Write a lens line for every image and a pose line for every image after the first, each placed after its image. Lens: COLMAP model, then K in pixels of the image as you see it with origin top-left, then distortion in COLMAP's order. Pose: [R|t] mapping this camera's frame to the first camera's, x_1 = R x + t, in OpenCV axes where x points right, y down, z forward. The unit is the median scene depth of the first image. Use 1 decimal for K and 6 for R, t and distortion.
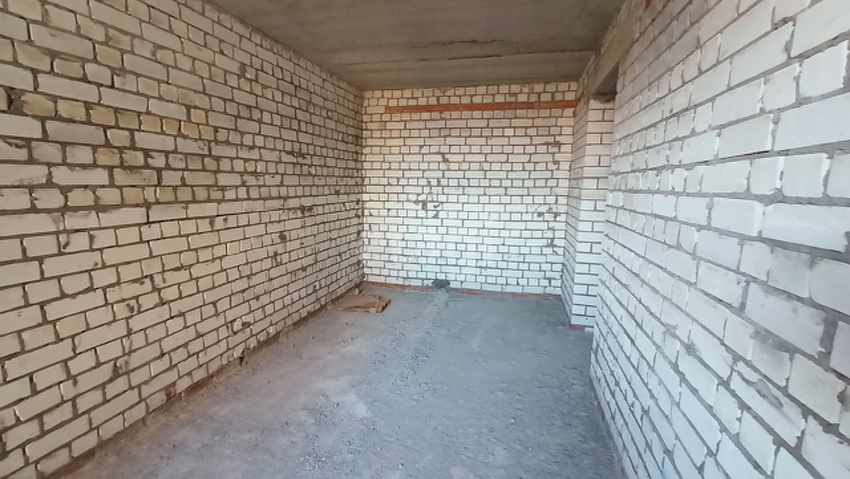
lens RADIAL K [[381.0, 0, 423.2], [0, 381.0, 242.2], [0, 0, 1]] dist [0.001820, -0.000169]
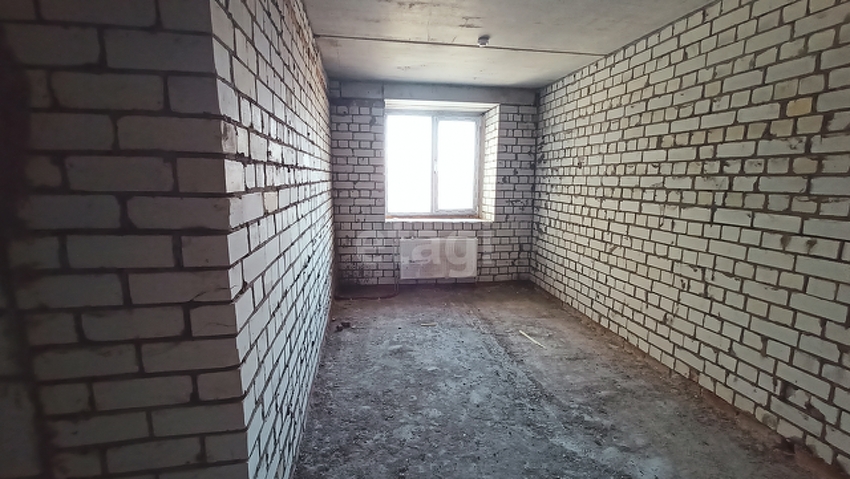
lens RADIAL K [[381.0, 0, 427.3], [0, 381.0, 238.2], [0, 0, 1]] dist [0.001820, -0.000169]
pose [[-0.916051, 0.040005, -0.399062, 0.313341], [-0.083828, 0.953937, 0.288057, -0.160239], [0.392204, 0.297327, -0.870501, 1.012997]]
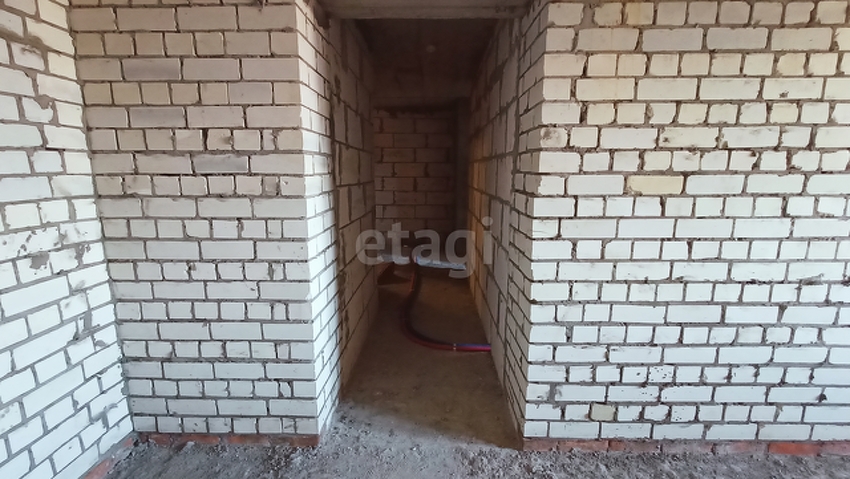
lens RADIAL K [[381.0, 0, 423.0], [0, 381.0, 242.8], [0, 0, 1]] dist [0.001820, -0.000169]
pose [[-0.220793, -0.192100, 0.956215, -0.095070], [0.149091, 0.962241, 0.227736, -0.141249], [-0.963858, 0.192846, -0.183815, 0.934140]]
